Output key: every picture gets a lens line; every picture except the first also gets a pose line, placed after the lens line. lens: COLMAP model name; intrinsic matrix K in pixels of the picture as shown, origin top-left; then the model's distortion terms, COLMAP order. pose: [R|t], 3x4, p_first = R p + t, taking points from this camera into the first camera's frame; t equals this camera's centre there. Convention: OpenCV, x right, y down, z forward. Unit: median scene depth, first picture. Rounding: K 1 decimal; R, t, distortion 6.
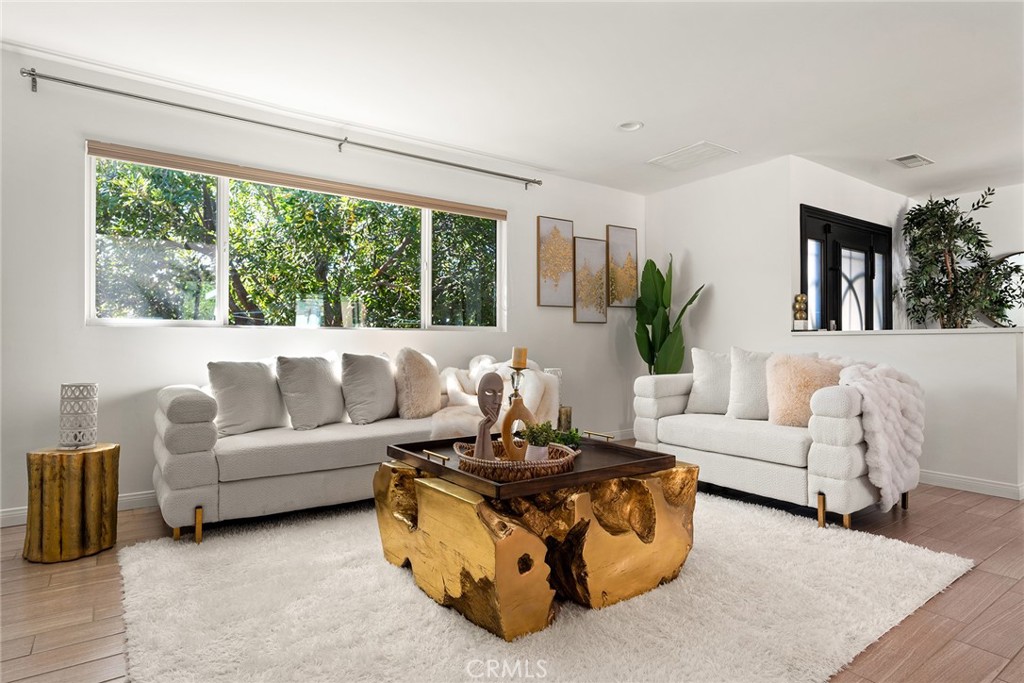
lens RADIAL K [[574.4, 0, 511.4], [0, 574.4, 340.9], [0, 0, 1]] dist [-0.006141, 0.009148]
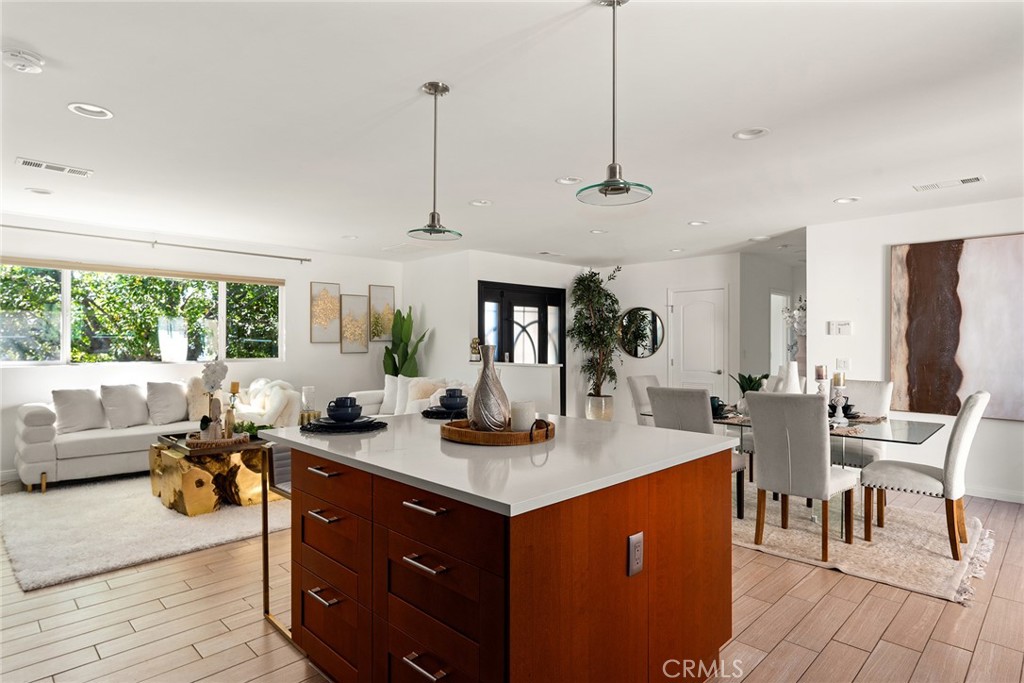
lens RADIAL K [[574.4, 0, 518.2], [0, 574.4, 342.1], [0, 0, 1]] dist [-0.006141, 0.009148]
pose [[0.987135, 0.001339, 0.159883, 0.437982], [-0.001551, 0.999998, 0.001198, -0.085335], [-0.159881, -0.001431, 0.987135, -0.699646]]
